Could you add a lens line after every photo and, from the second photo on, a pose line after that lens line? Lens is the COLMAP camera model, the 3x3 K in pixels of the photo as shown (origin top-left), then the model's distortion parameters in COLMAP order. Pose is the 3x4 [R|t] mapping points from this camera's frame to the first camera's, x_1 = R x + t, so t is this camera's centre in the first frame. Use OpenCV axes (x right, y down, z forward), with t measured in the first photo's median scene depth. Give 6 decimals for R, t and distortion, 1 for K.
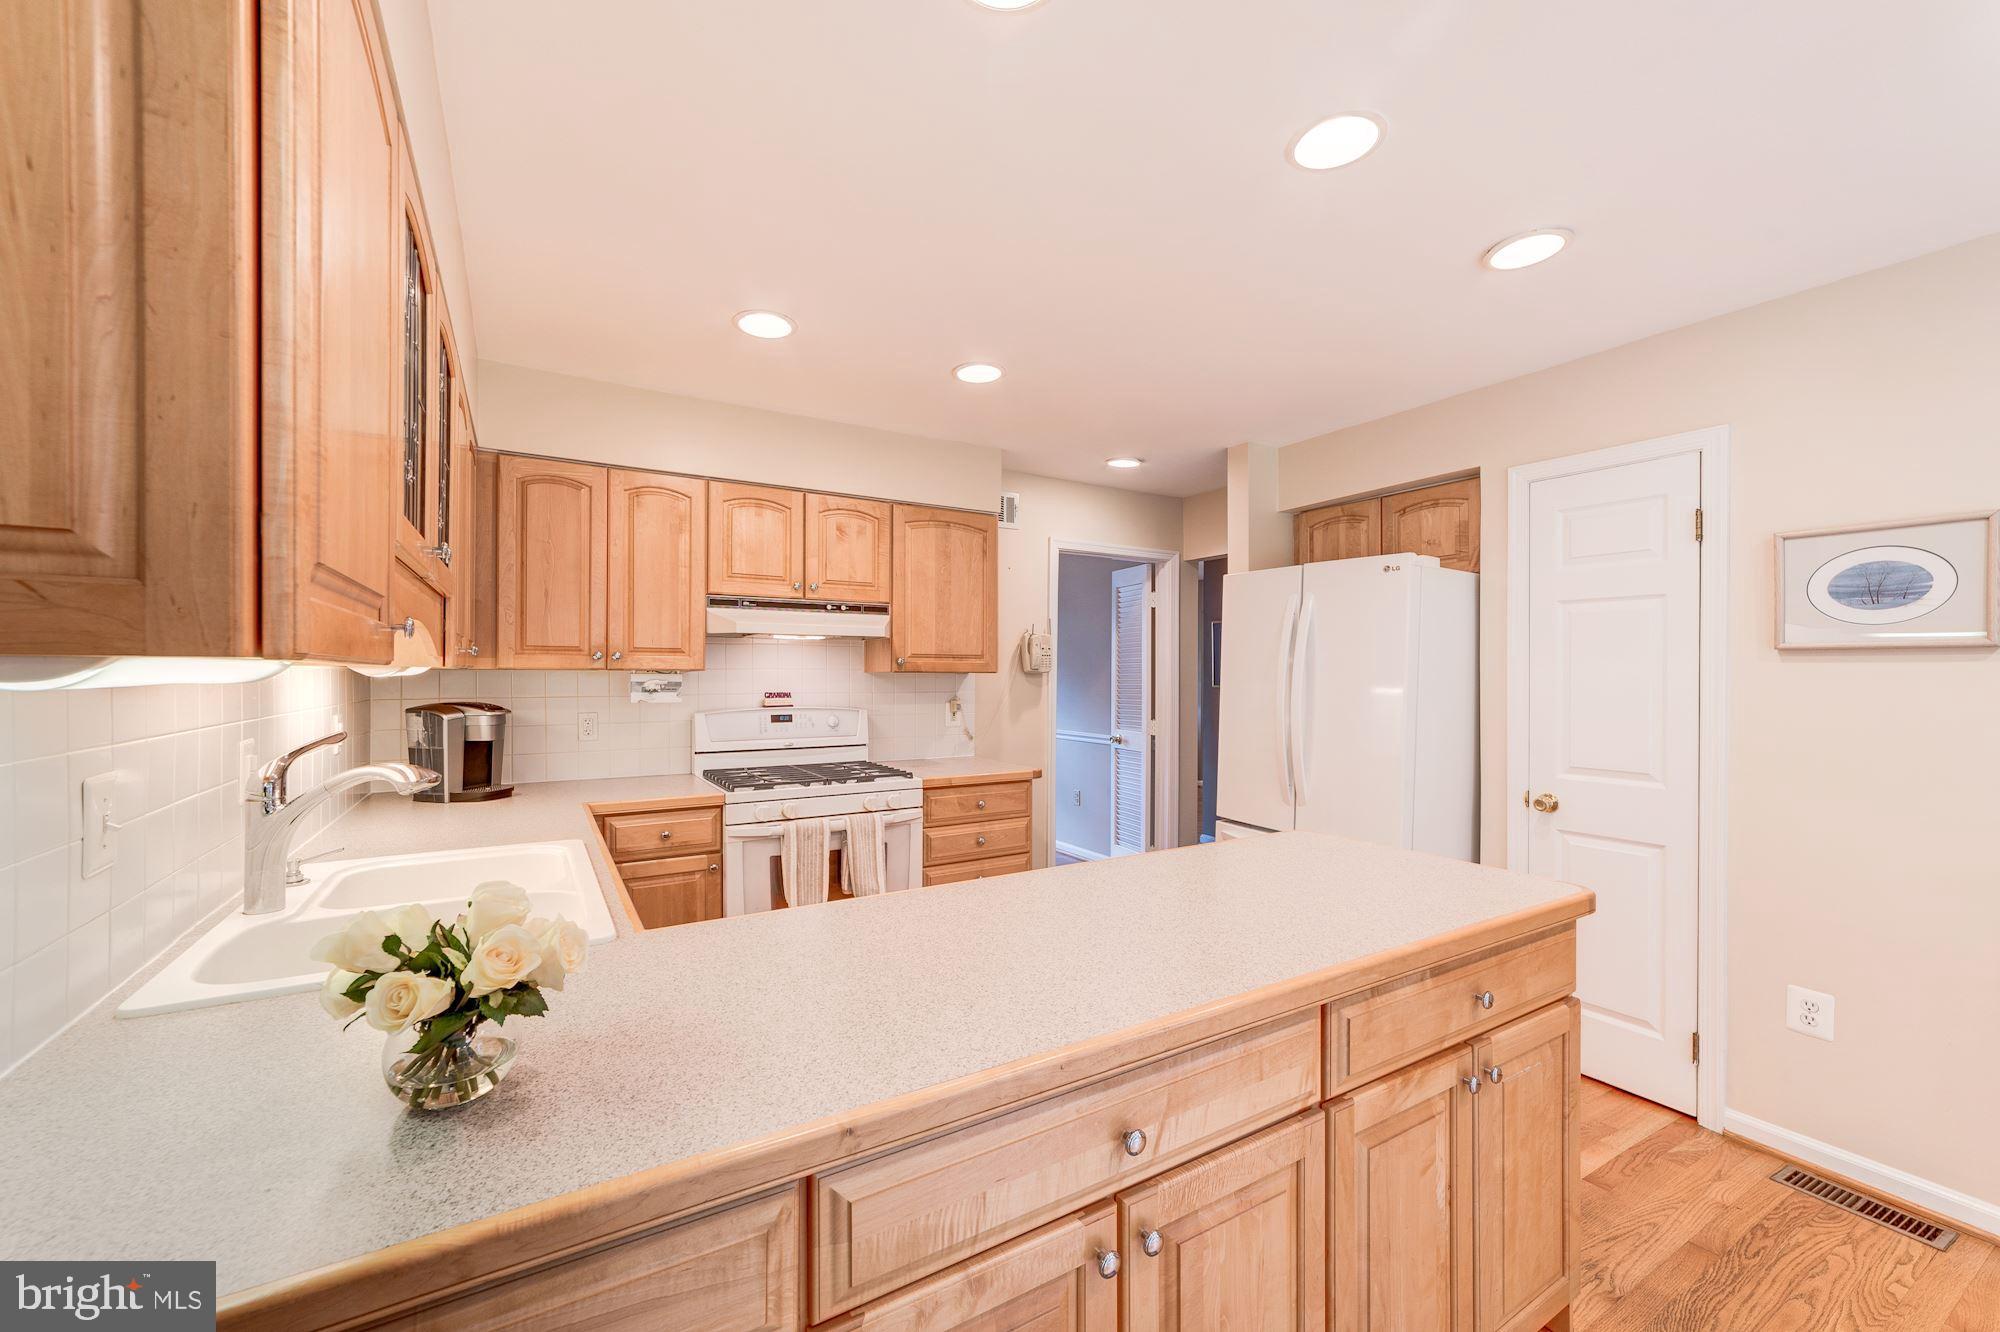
lens RADIAL K [[768.9, 0, 989.4], [0, 768.9, 669.9], [0, 0, 1]] dist [-0.014635, 0.009924]
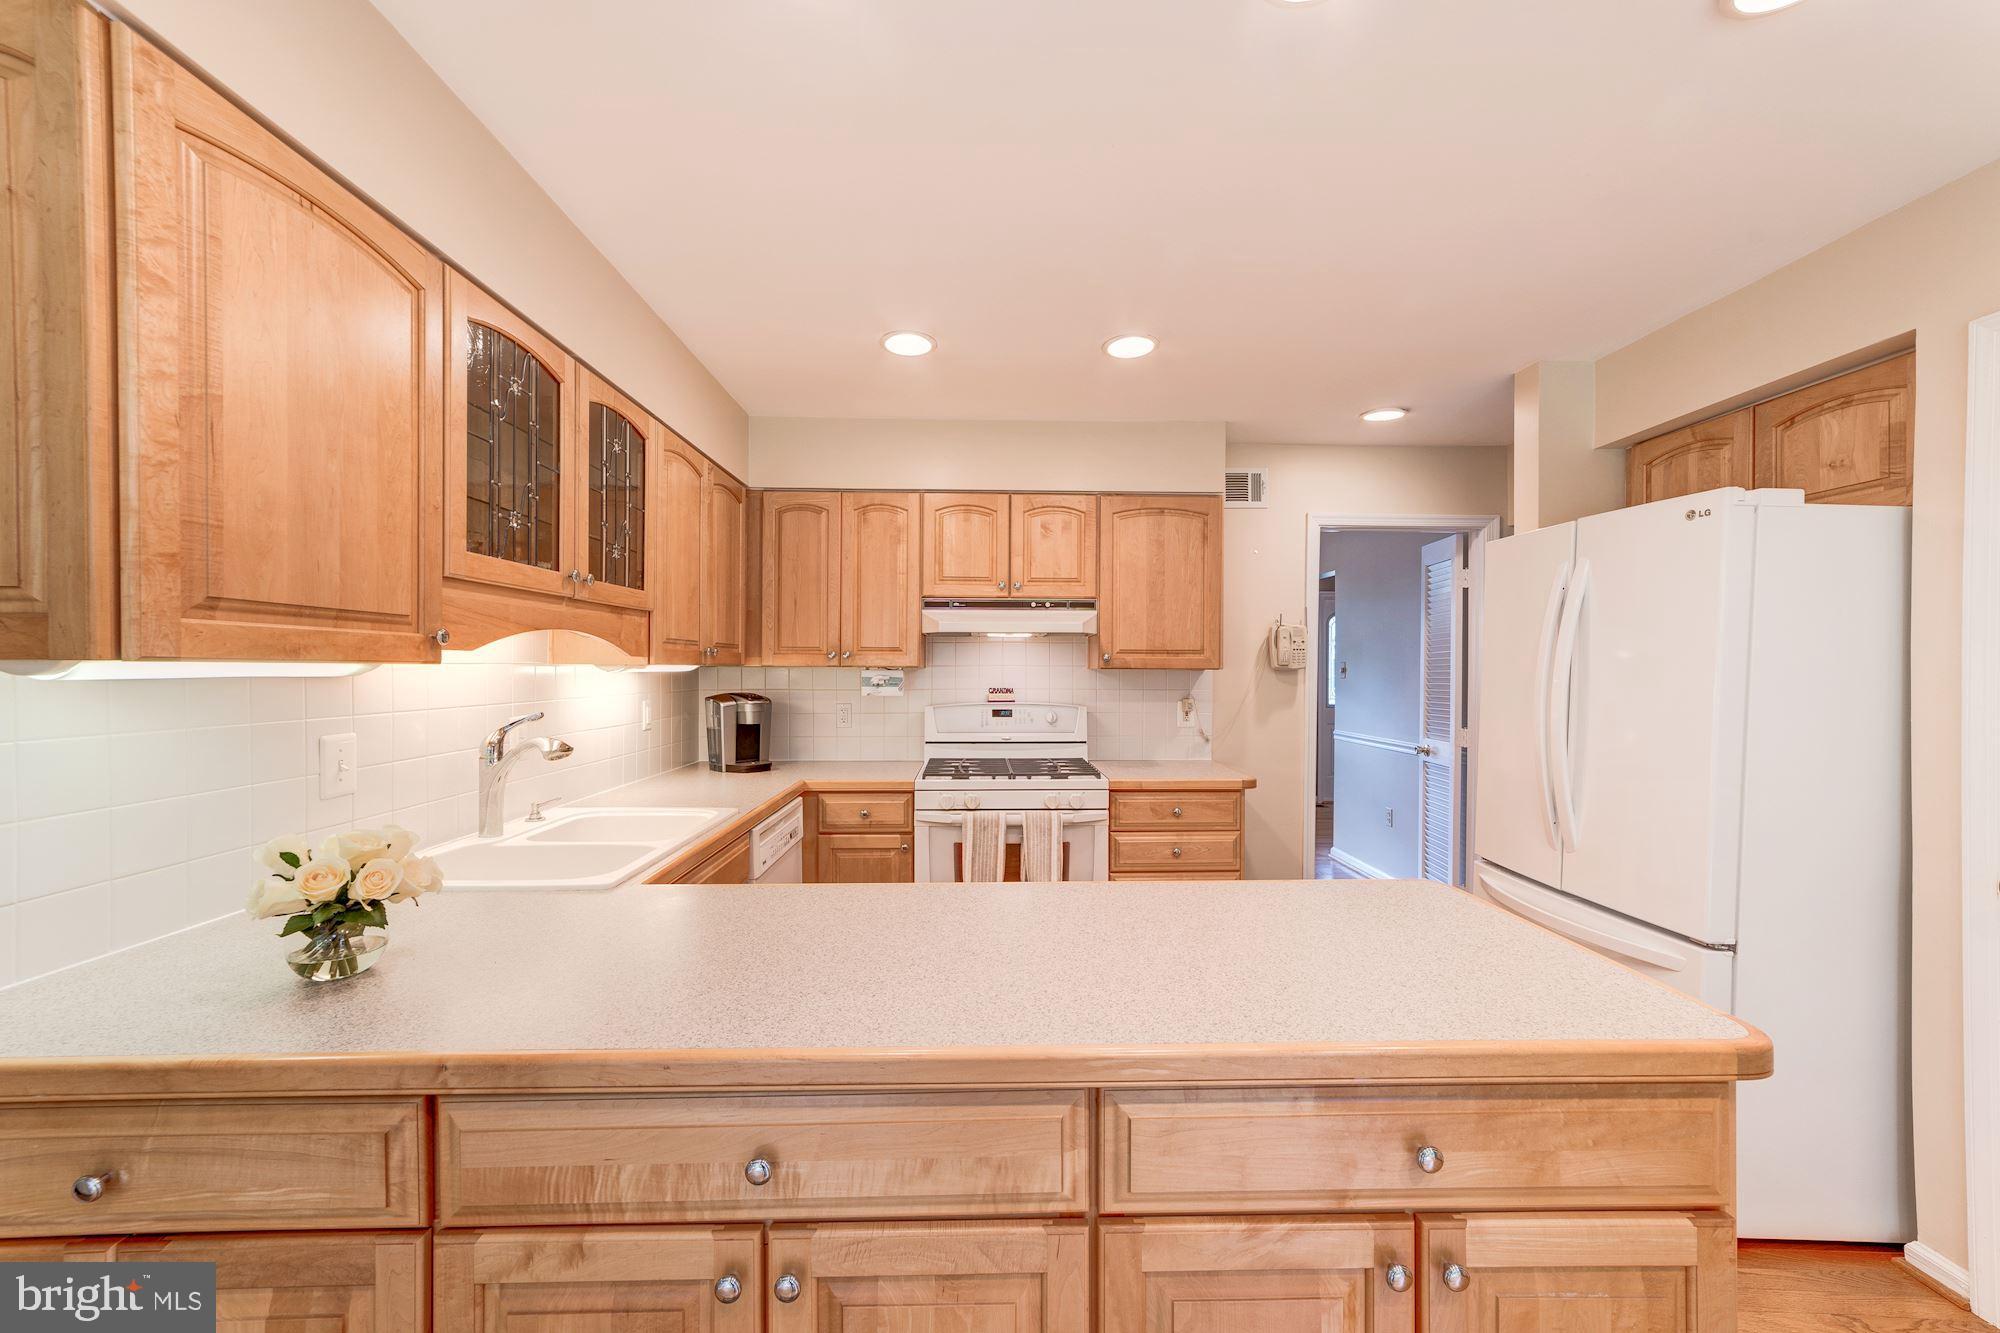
lens RADIAL K [[768.9, 0, 989.4], [0, 768.9, 670.4], [0, 0, 1]] dist [-0.014635, 0.009924]
pose [[0.873373, 0.000268, -0.487052, 0.250133], [0.002313, 0.999986, 0.004697, 0.000229], [0.487047, -0.005229, 0.873360, 0.090509]]
